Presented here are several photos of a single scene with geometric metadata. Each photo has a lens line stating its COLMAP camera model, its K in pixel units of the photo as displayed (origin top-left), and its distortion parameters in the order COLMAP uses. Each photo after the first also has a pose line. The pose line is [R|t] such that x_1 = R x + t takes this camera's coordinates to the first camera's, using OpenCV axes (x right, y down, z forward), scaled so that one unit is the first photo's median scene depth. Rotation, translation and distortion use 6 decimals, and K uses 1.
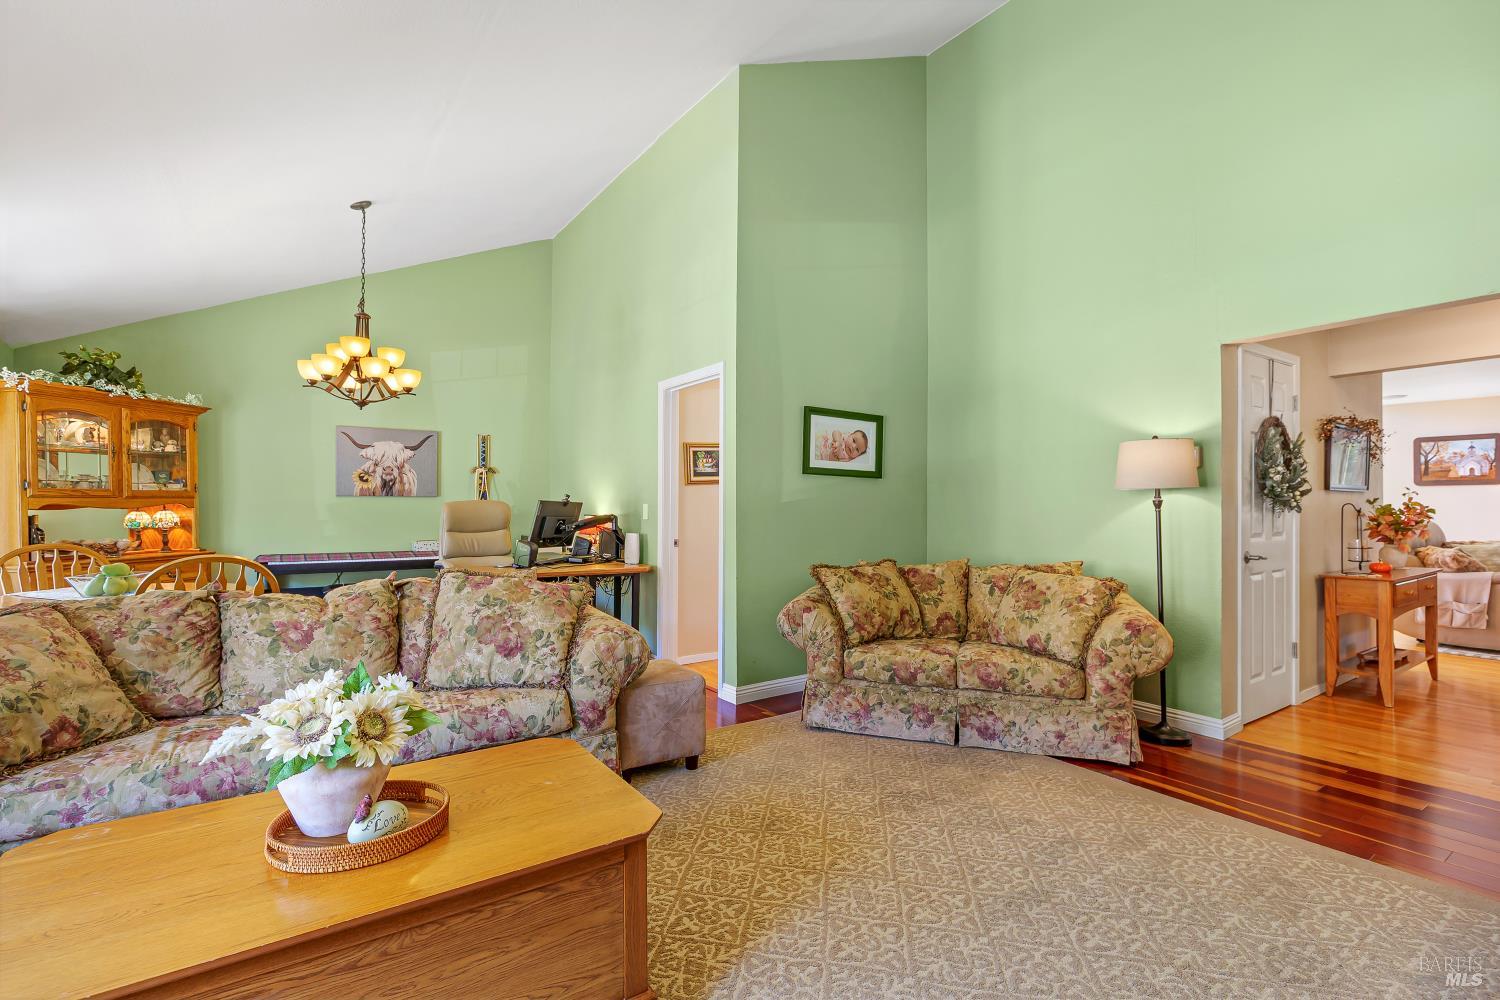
lens RADIAL K [[686.2, 0, 757.2], [0, 686.2, 518.9], [0, 0, 1]] dist [0.000736, -0.000831]
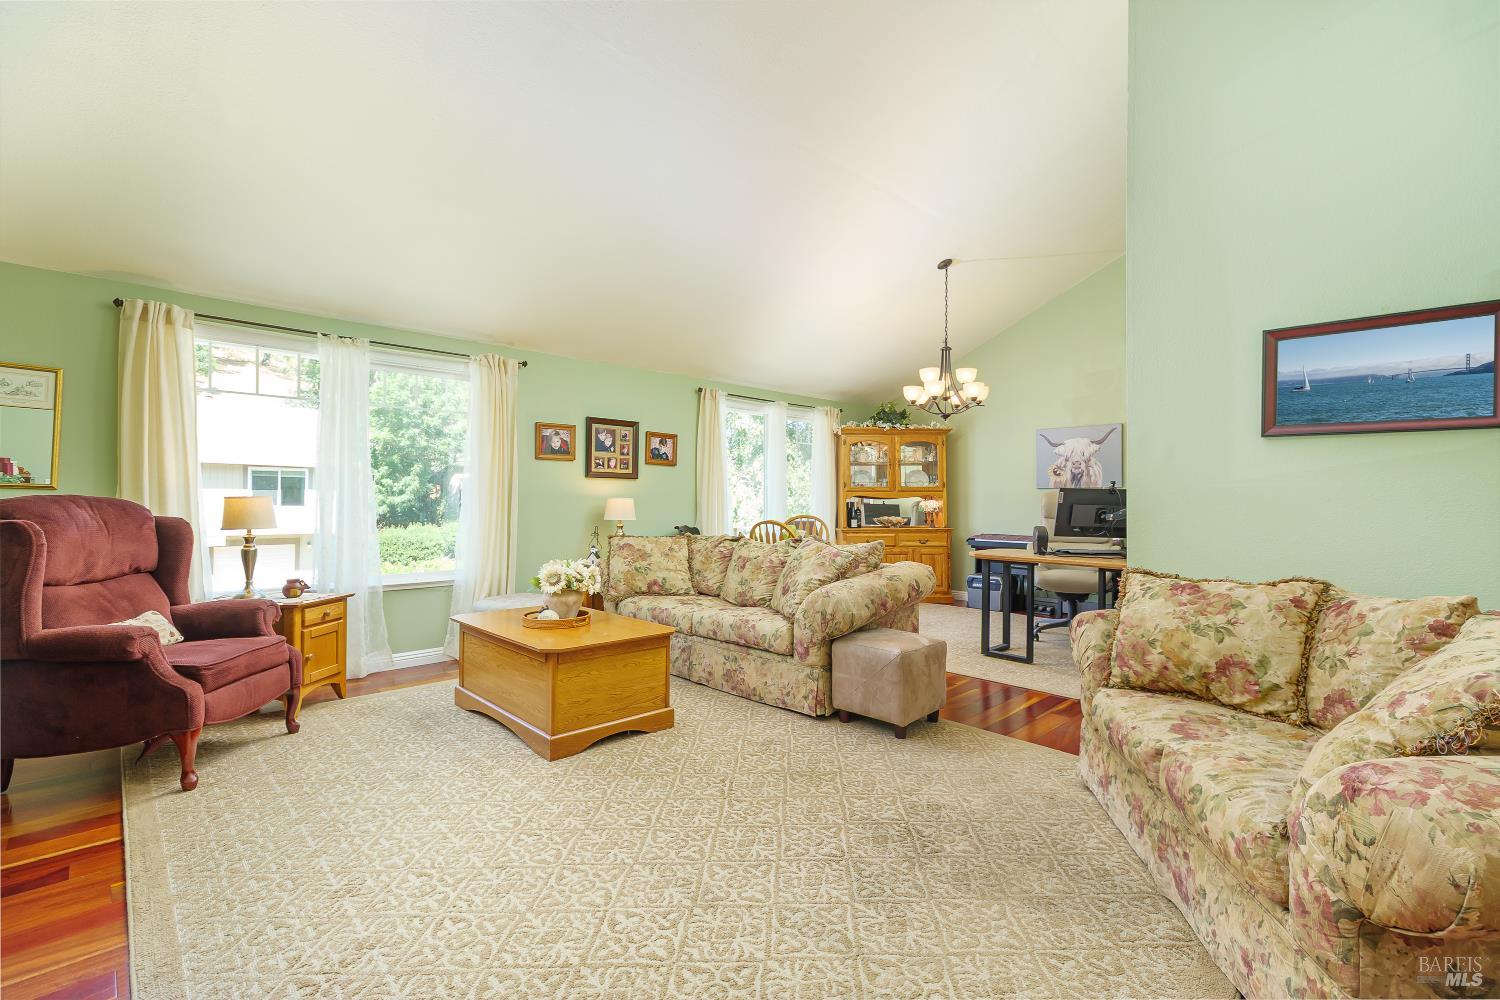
lens RADIAL K [[681.2, 0, 754.1], [0, 681.2, 508.0], [0, 0, 1]] dist [0.001562, 0.000077]
pose [[0.150047, 0.007329, -0.988652, 0.696499], [-0.023126, 0.999725, 0.003901, 0.010304], [0.988408, 0.022278, 0.150175, 0.484711]]
